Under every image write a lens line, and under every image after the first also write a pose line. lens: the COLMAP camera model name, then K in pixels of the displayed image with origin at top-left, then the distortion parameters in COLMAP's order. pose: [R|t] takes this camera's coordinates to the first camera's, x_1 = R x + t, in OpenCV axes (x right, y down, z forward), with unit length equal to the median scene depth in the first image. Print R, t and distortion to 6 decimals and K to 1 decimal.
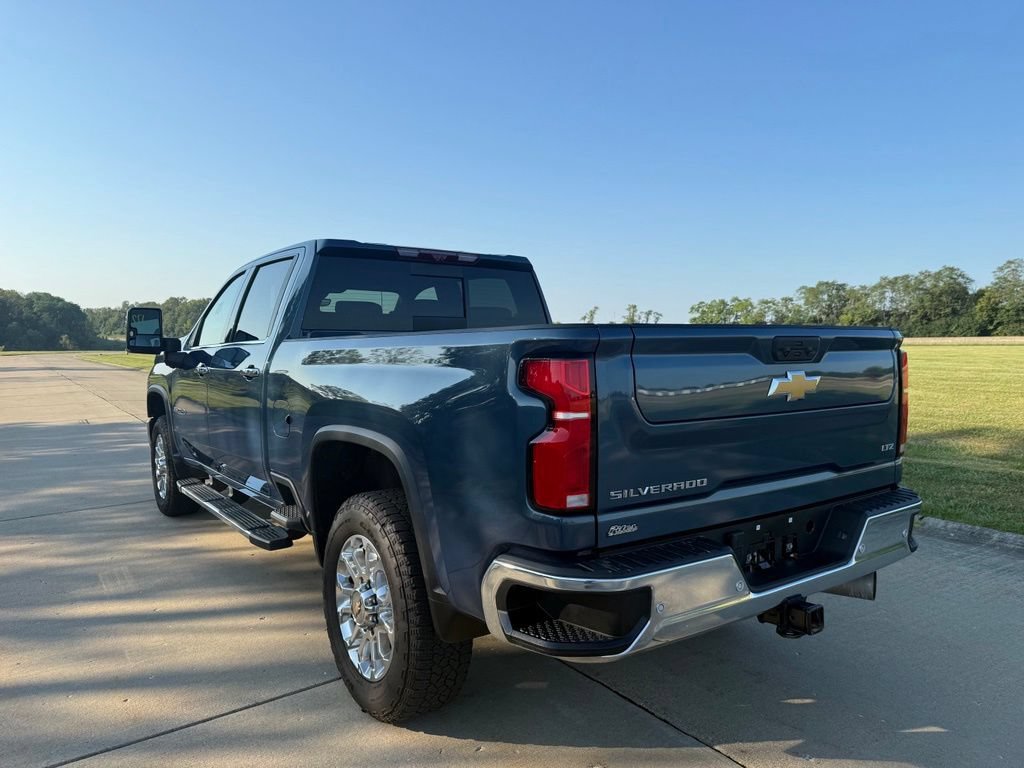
lens RADIAL K [[728.2, 0, 517.0], [0, 728.2, 374.8], [0, 0, 1]] dist [0.041364, -0.046761]
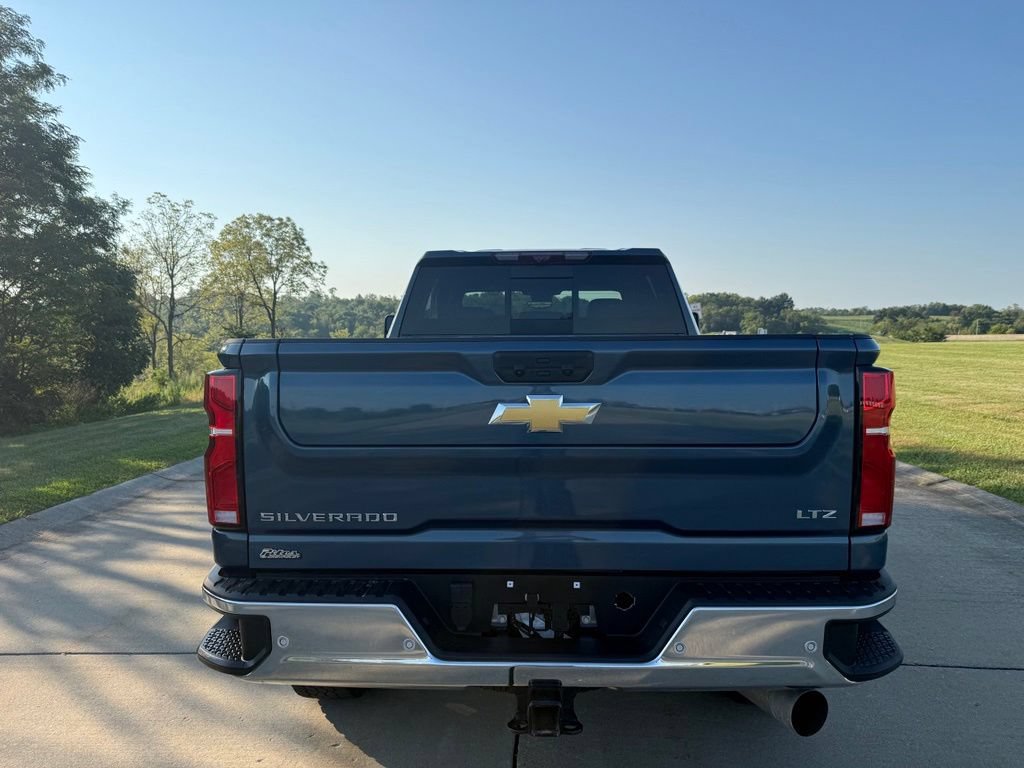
lens RADIAL K [[728.2, 0, 516.0], [0, 728.2, 383.5], [0, 0, 1]] dist [0.041364, -0.046761]
pose [[0.794348, 0.036905, -0.606341, 0.732449], [-0.023725, 0.999276, 0.029740, -0.035497], [0.607000, -0.009238, 0.794648, 0.325426]]
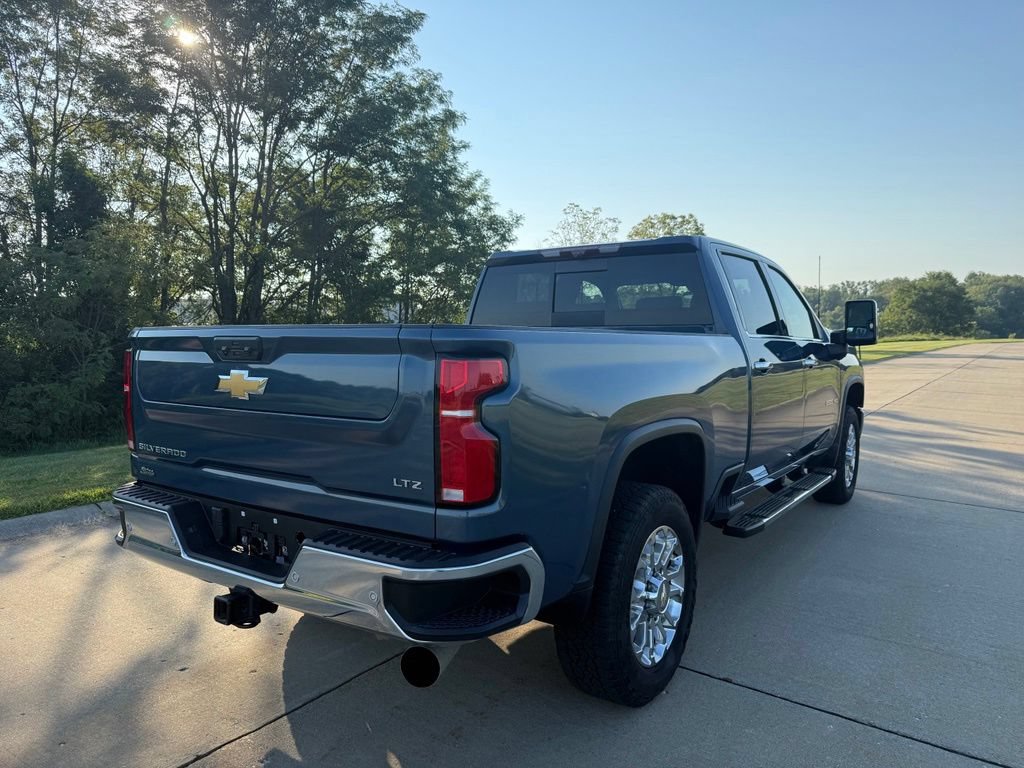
lens RADIAL K [[728.2, 0, 511.0], [0, 728.2, 388.7], [0, 0, 1]] dist [0.041364, -0.046761]
pose [[0.340326, 0.070596, -0.937654, 1.297166], [-0.037174, 0.997408, 0.061602, -0.050333], [0.939572, 0.013892, 0.342068, 0.885622]]
